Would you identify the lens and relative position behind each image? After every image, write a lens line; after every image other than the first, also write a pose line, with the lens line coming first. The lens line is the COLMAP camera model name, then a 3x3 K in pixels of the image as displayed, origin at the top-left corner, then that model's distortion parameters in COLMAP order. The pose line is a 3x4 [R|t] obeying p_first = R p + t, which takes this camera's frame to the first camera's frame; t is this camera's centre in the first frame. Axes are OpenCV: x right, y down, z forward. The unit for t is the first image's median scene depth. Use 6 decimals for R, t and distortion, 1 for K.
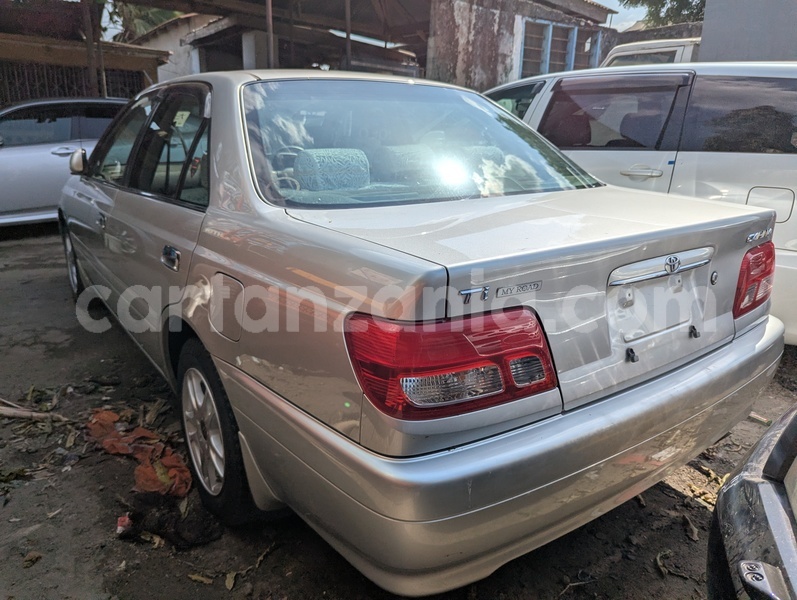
lens RADIAL K [[551.9, 0, 396.4], [0, 551.9, 298.4], [0, 0, 1]] dist [0.038711, -0.036472]
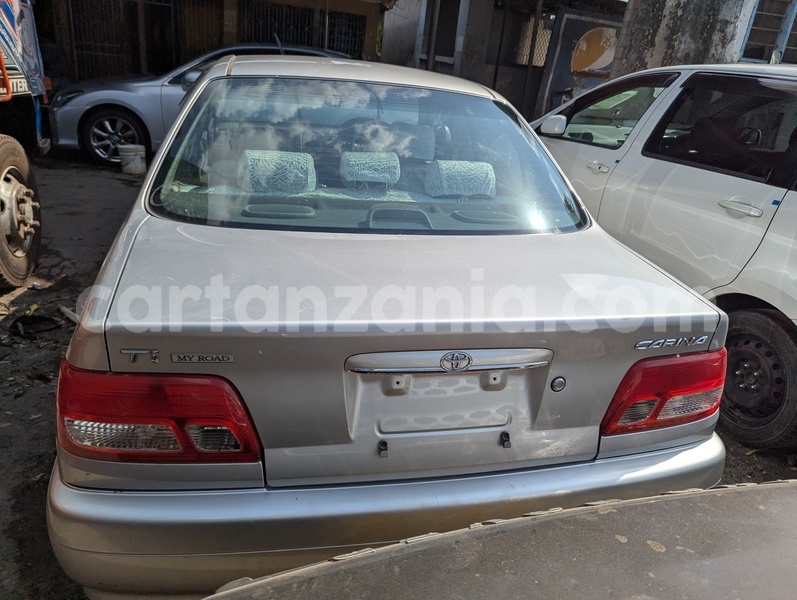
lens RADIAL K [[551.9, 0, 396.4], [0, 551.9, 298.4], [0, 0, 1]] dist [0.038711, -0.036472]
pose [[0.918160, 0.216209, -0.332016, 0.113785], [-0.187554, 0.975325, 0.116469, -0.040333], [0.349006, -0.044667, 0.936056, 0.029257]]
